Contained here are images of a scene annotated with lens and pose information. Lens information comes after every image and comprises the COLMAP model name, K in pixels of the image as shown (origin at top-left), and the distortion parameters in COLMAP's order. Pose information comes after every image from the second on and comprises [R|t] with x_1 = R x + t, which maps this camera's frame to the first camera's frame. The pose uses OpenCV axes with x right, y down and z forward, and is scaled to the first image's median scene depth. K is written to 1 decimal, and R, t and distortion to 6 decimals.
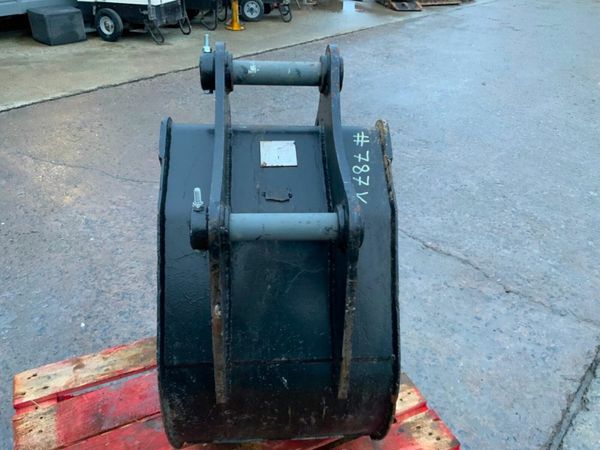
lens RADIAL K [[508.9, 0, 304.2], [0, 508.9, 225.3], [0, 0, 1]] dist [0.046319, -0.090343]
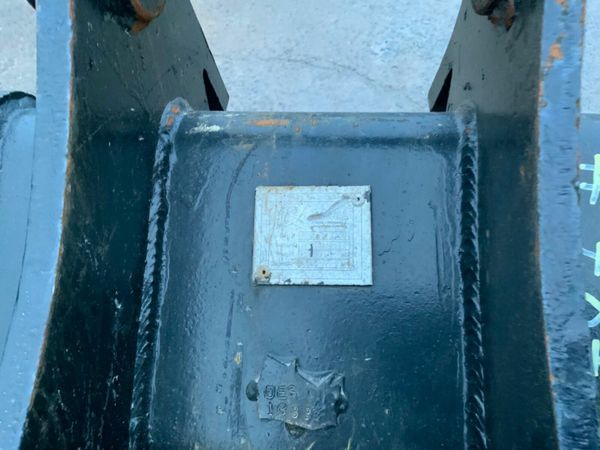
lens RADIAL K [[508.9, 0, 304.2], [0, 508.9, 225.3], [0, 0, 1]] dist [0.046319, -0.090343]
pose [[0.982931, 0.061275, -0.173471, -0.000471], [-0.006493, 0.953872, 0.300142, -0.038753], [0.183860, -0.293893, 0.937988, 0.116801]]
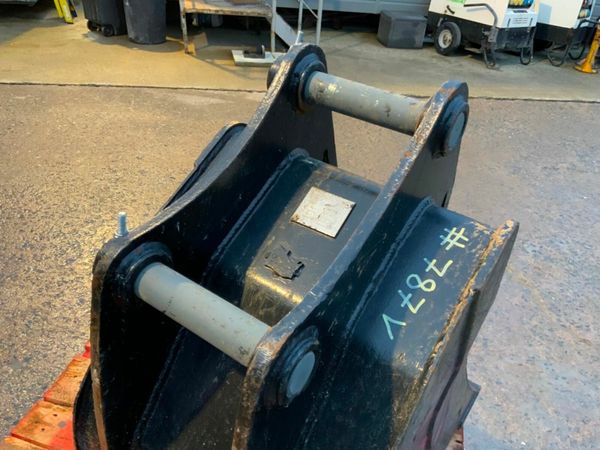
lens RADIAL K [[508.9, 0, 304.2], [0, 508.9, 225.3], [0, 0, 1]] dist [0.046319, -0.090343]
pose [[0.775045, 0.368786, -0.513129, 0.047457], [-0.387269, 0.918874, 0.075452, -0.027098], [0.499327, 0.140240, 0.854989, 0.065240]]
